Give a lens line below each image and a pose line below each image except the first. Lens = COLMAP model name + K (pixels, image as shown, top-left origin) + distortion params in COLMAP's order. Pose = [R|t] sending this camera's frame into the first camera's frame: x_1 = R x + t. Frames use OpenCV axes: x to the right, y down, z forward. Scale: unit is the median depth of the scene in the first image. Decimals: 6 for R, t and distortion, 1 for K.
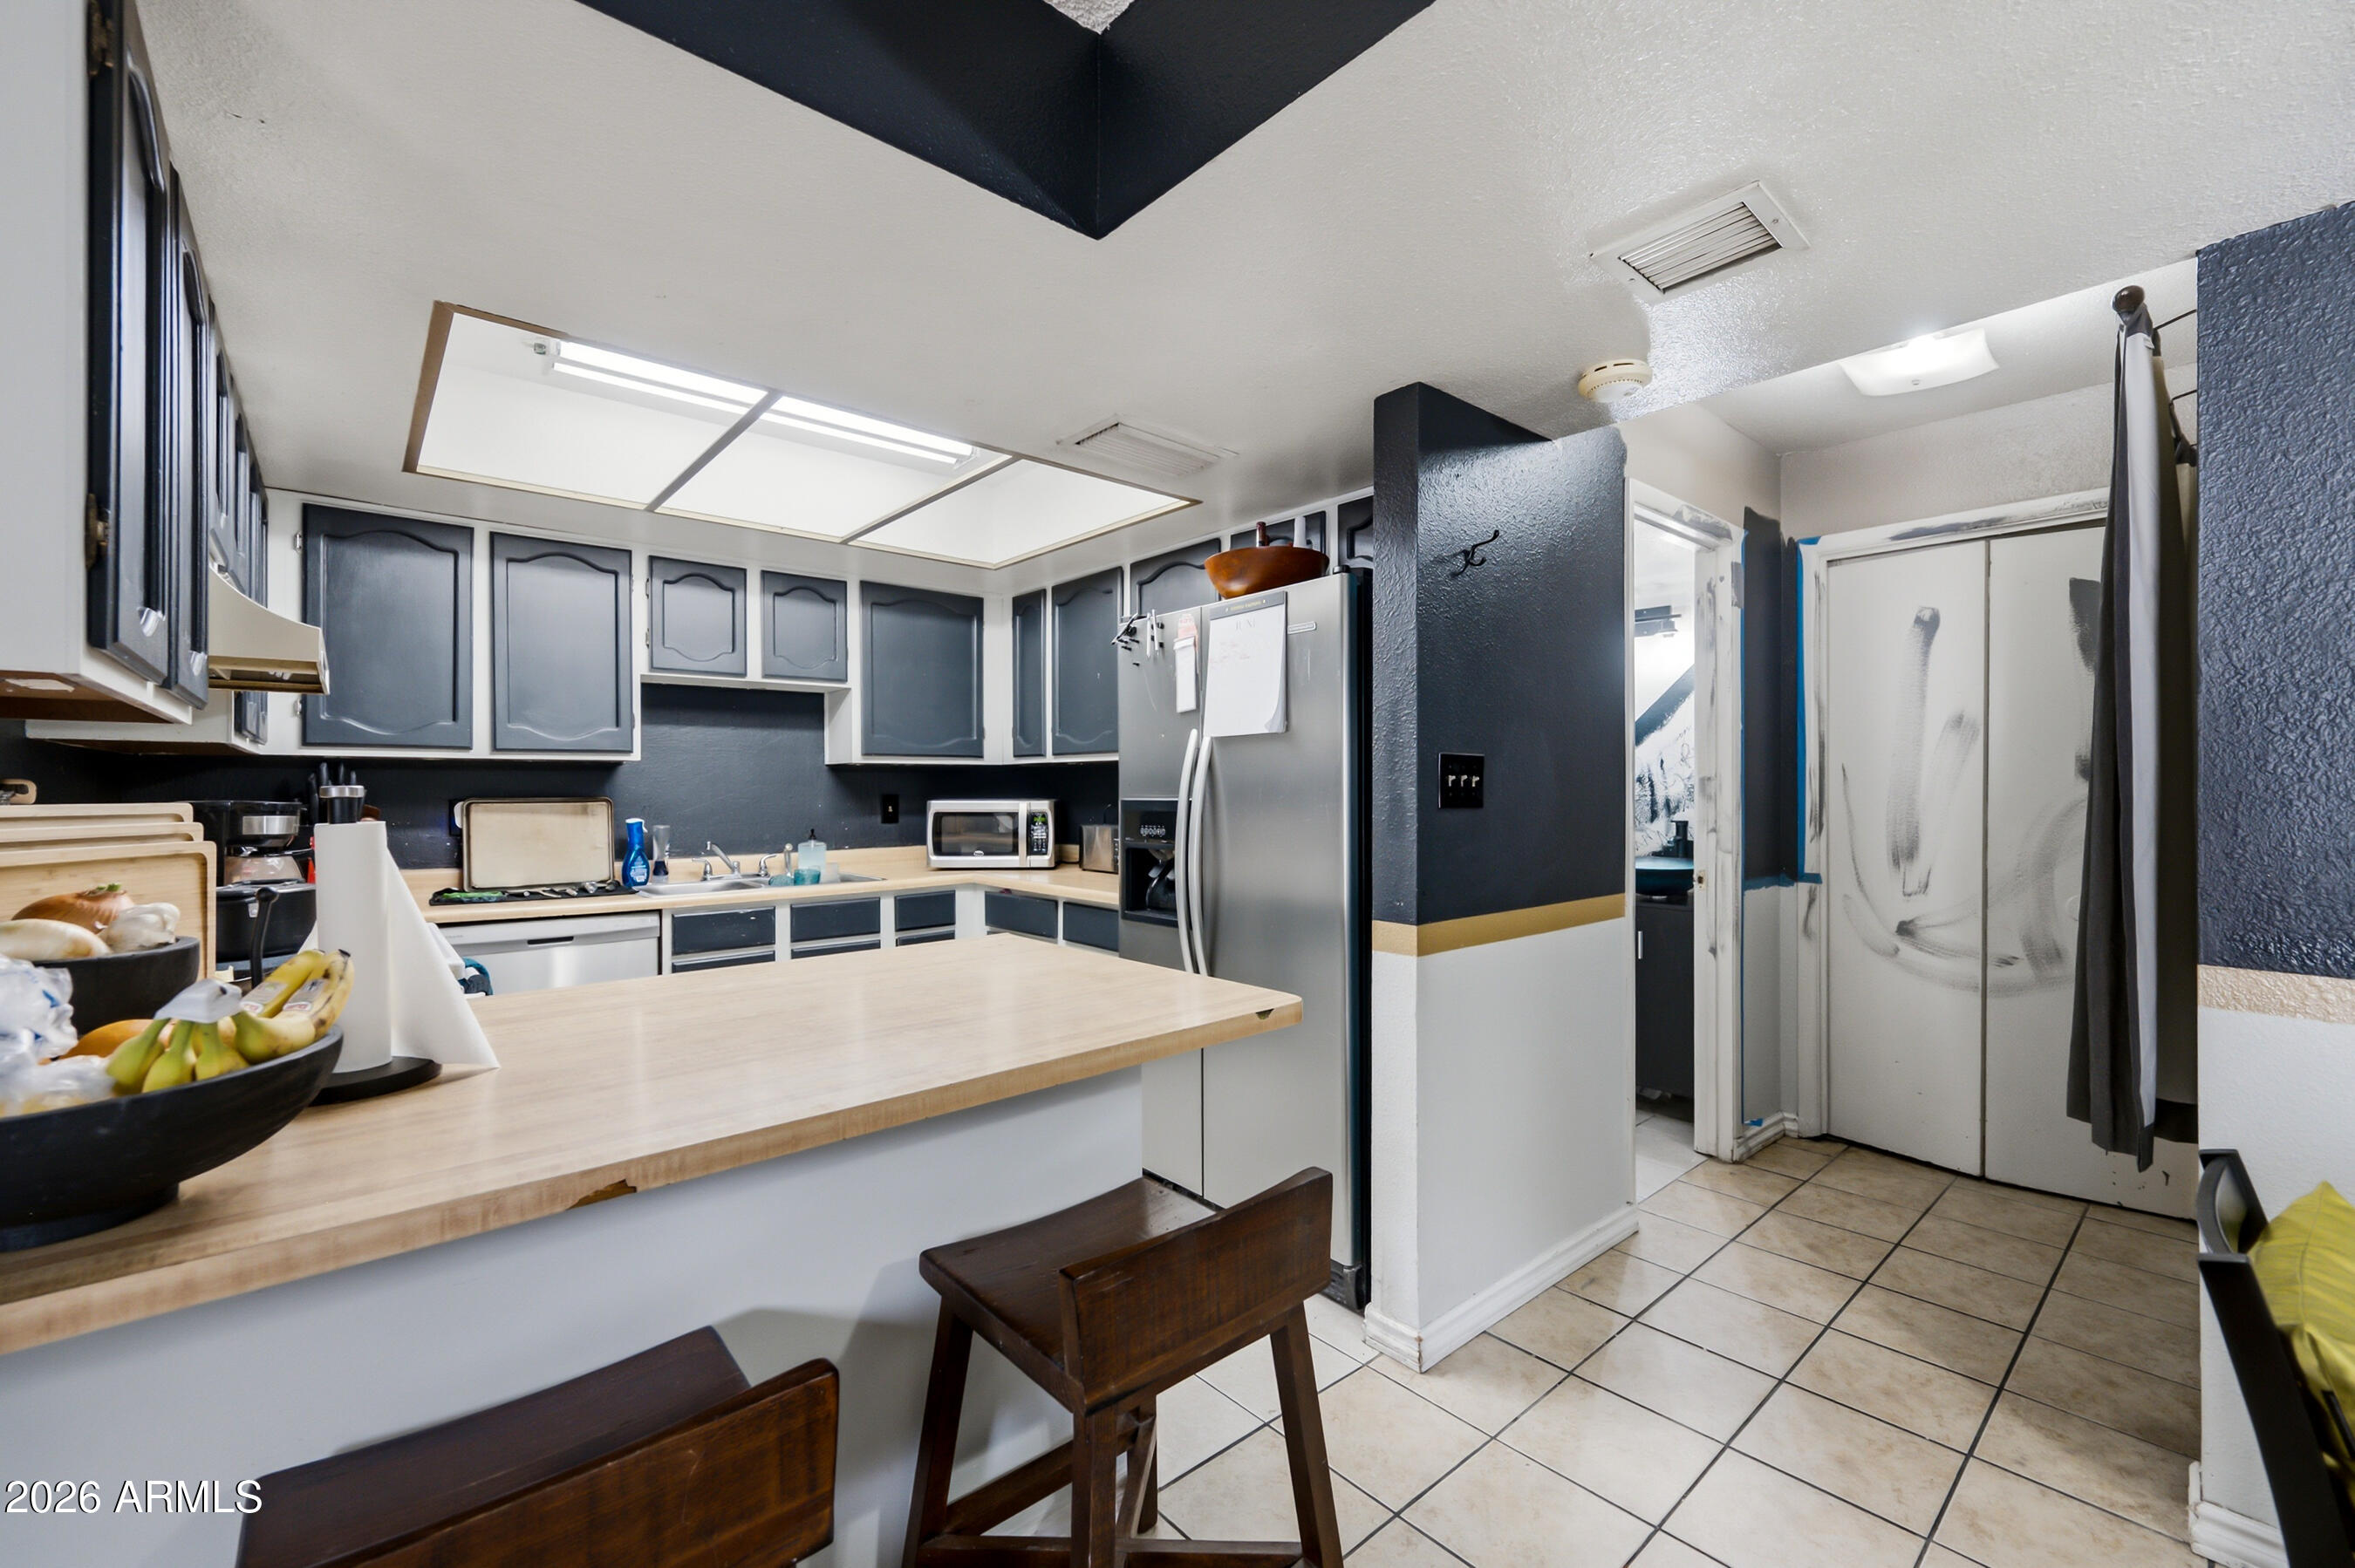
lens RADIAL K [[962.2, 0, 1177.5], [0, 962.2, 784.0], [0, 0, 1]] dist [-0.000955, -0.000023]
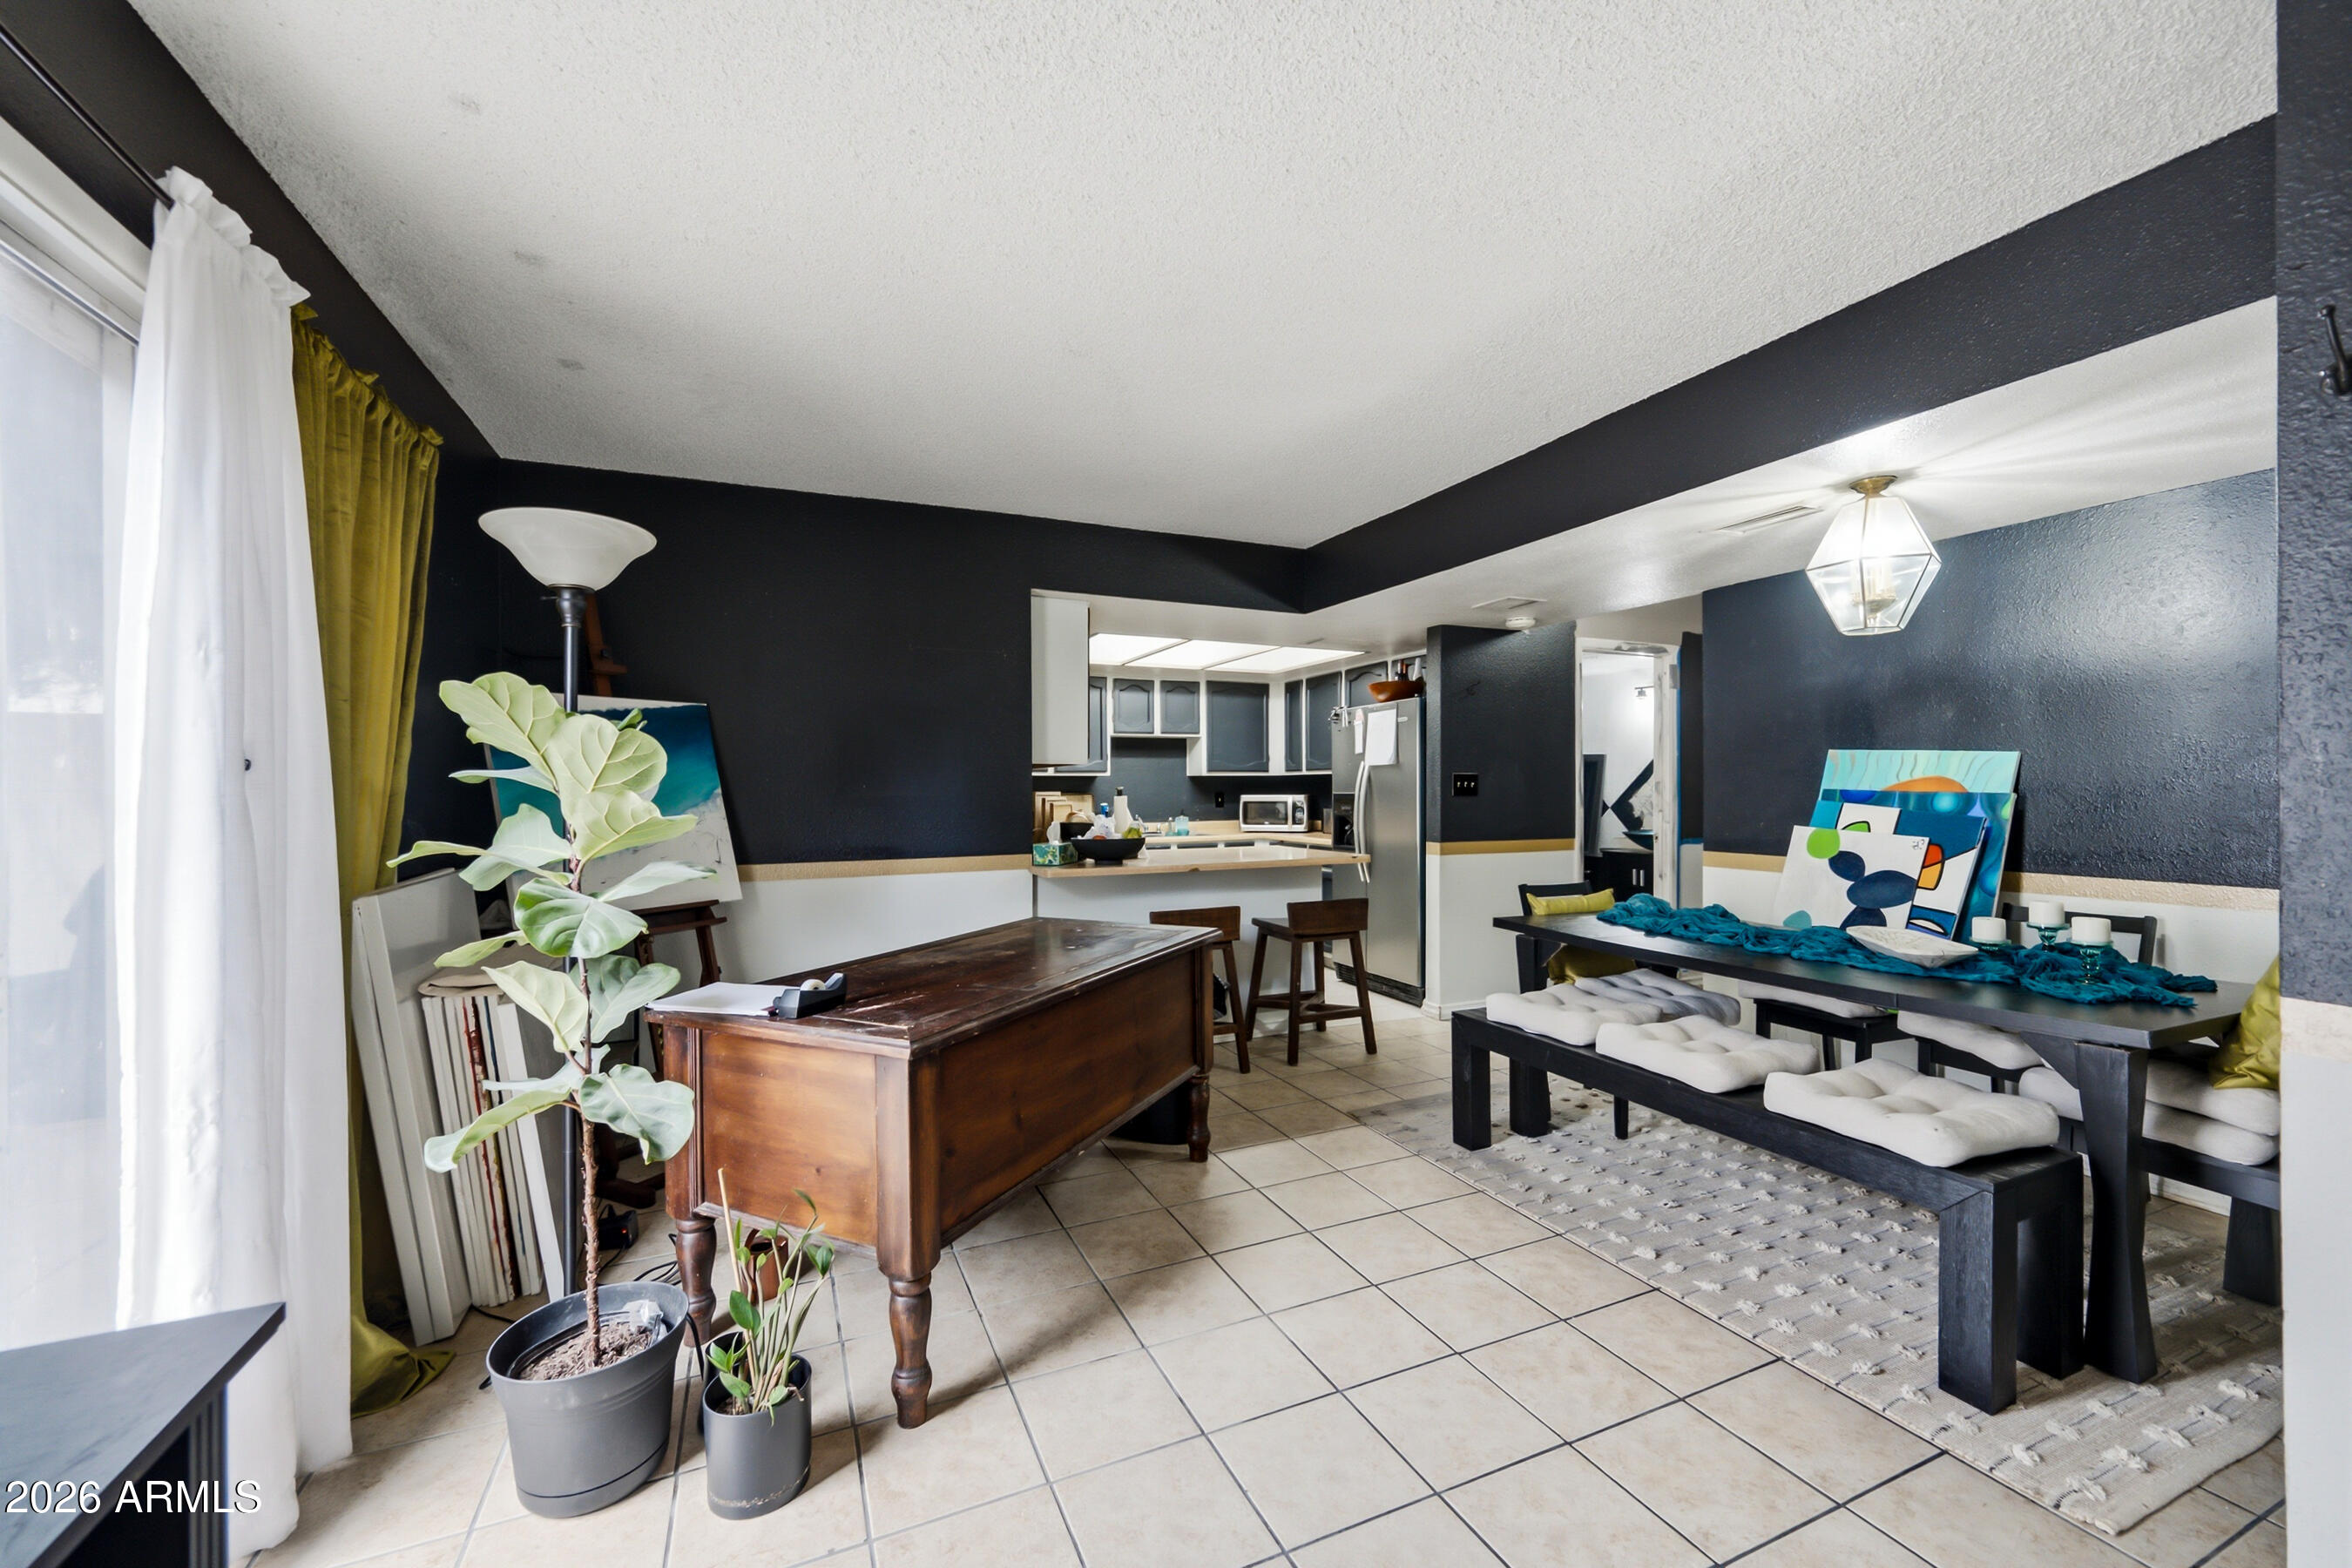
lens RADIAL K [[919.2, 0, 1181.9], [0, 919.2, 792.9], [0, 0, 1]] dist [0.000354, 0.000003]
pose [[0.957750, 0.001115, -0.287599, 0.166086], [0.000709, 0.999980, 0.006239, 0.001480], [0.287601, -0.006179, 0.957730, -0.840794]]
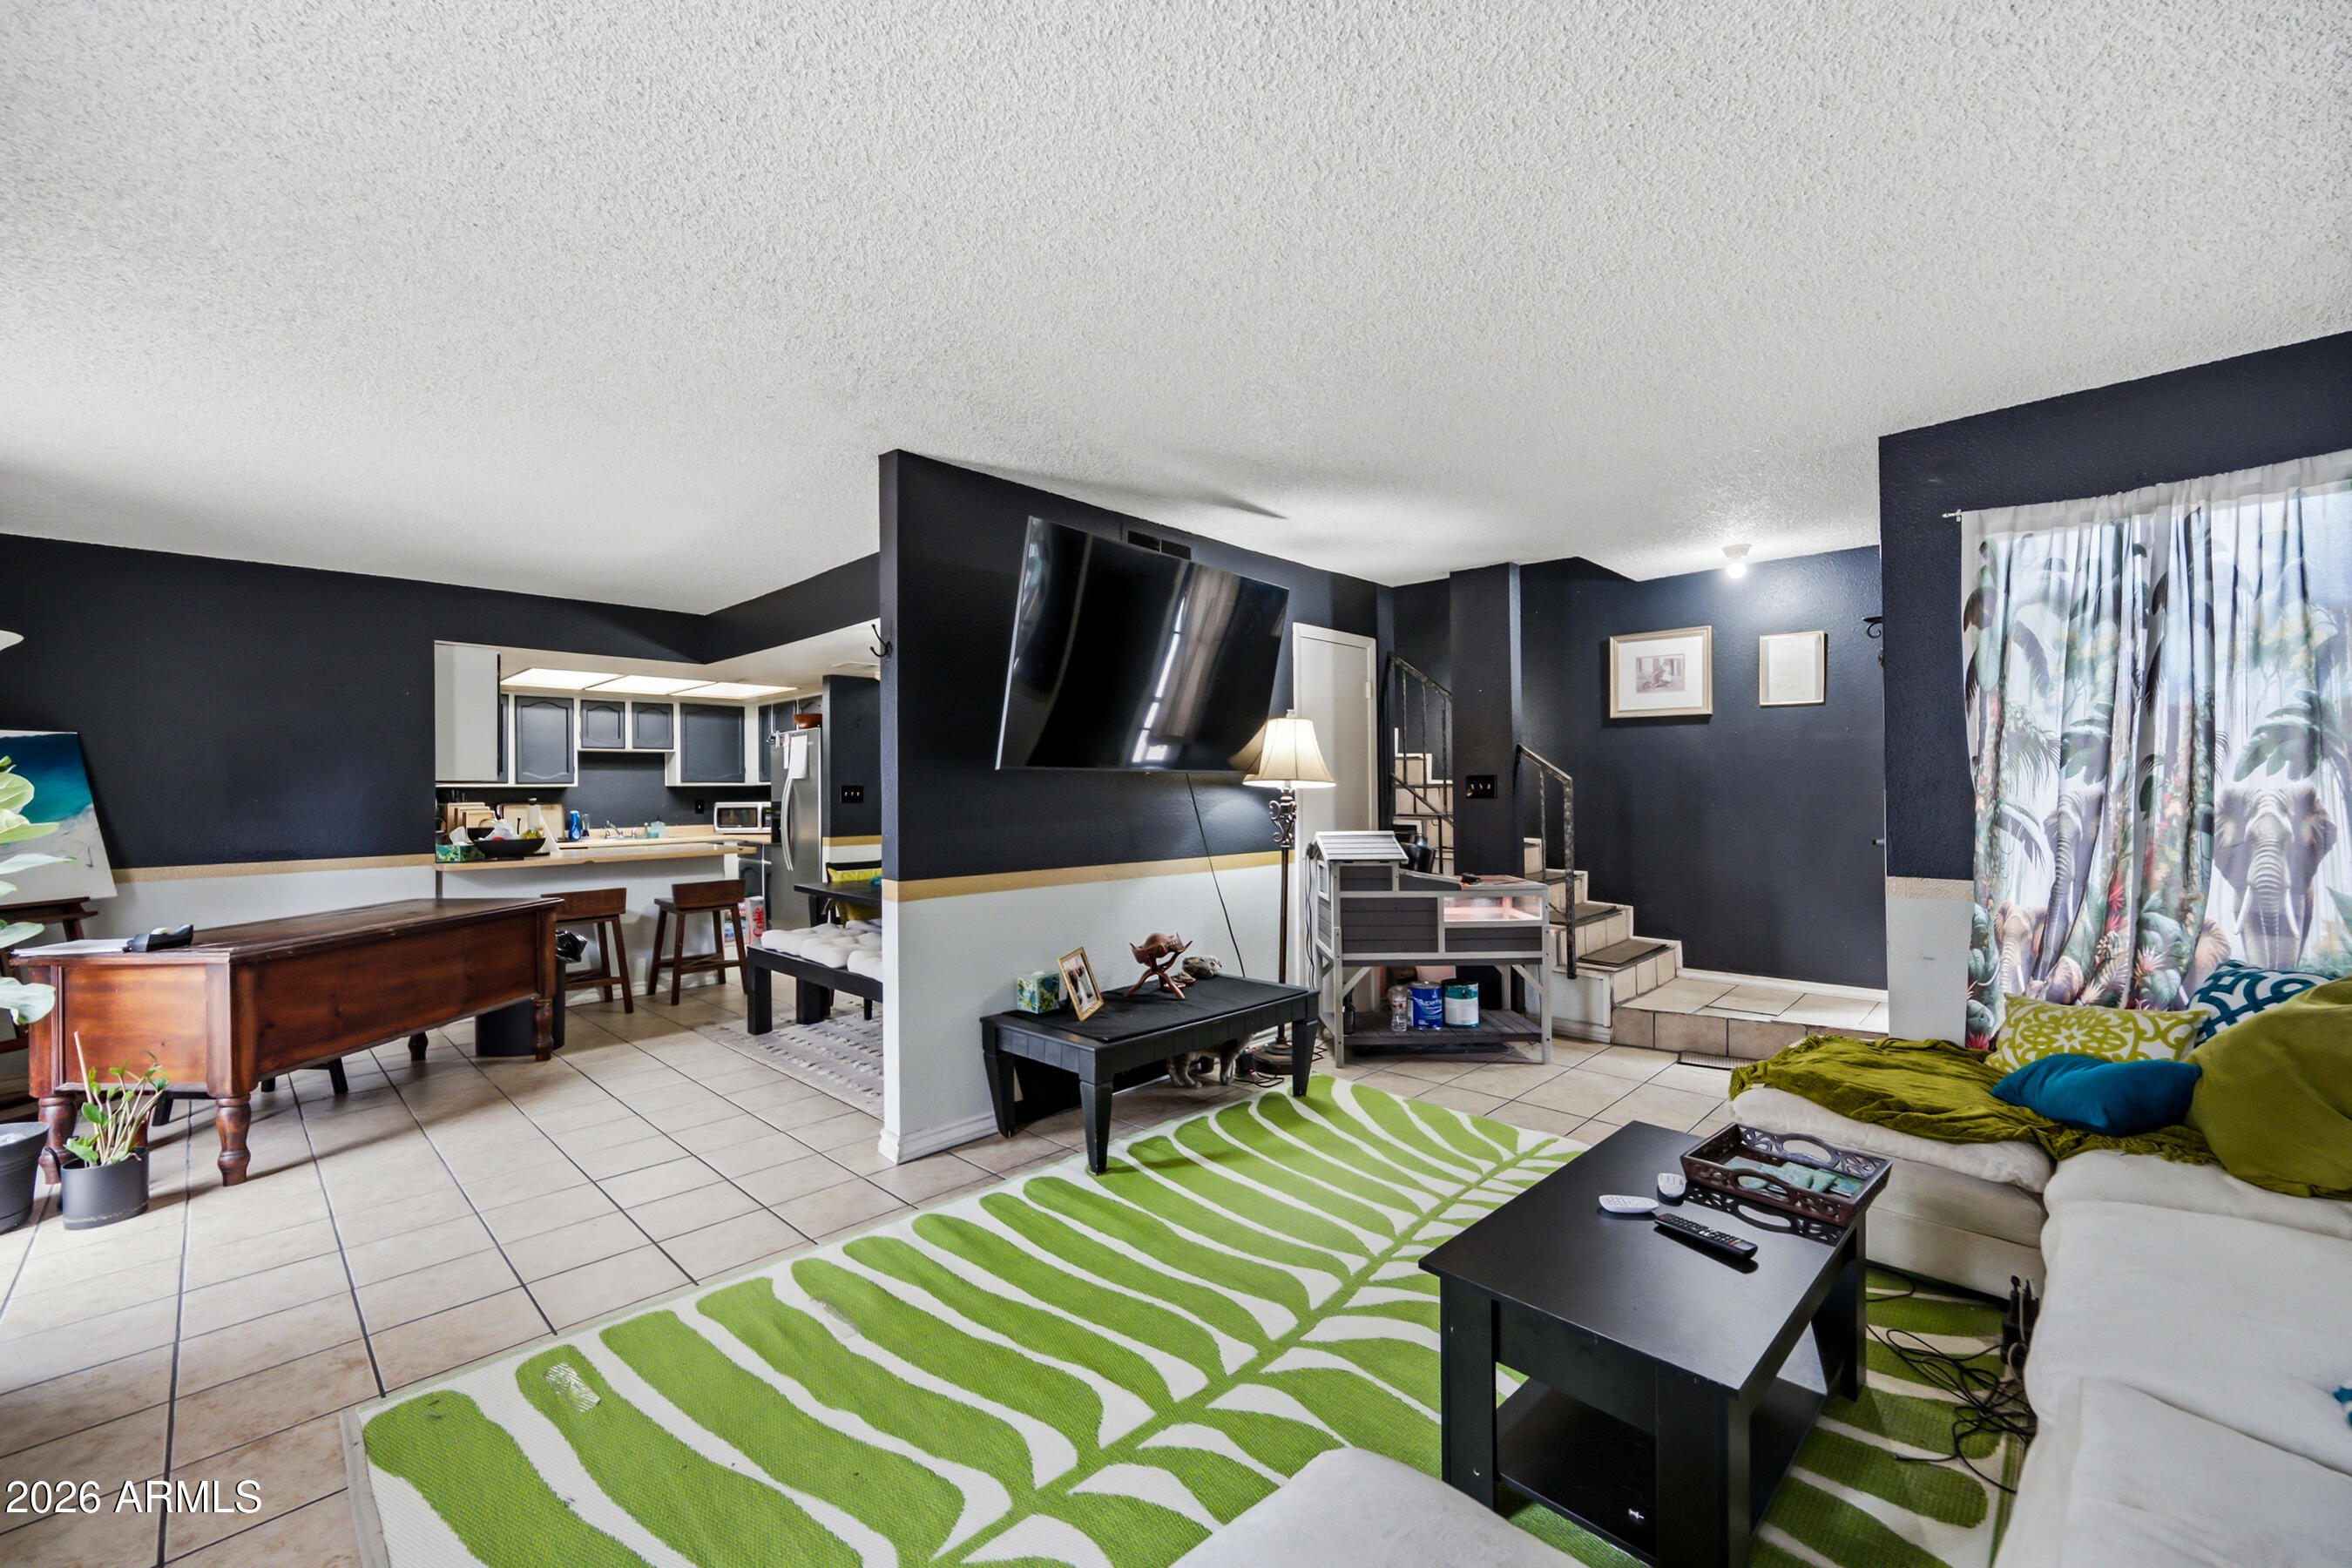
lens RADIAL K [[936.9, 0, 1176.0], [0, 936.9, 784.0], [0, 0, 1]] dist [-0.000541, -0.000018]
pose [[0.996190, -0.006261, 0.086982, 0.660762], [0.006790, 0.999960, -0.005788, -0.006304], [-0.086942, 0.006357, 0.996193, -1.328088]]
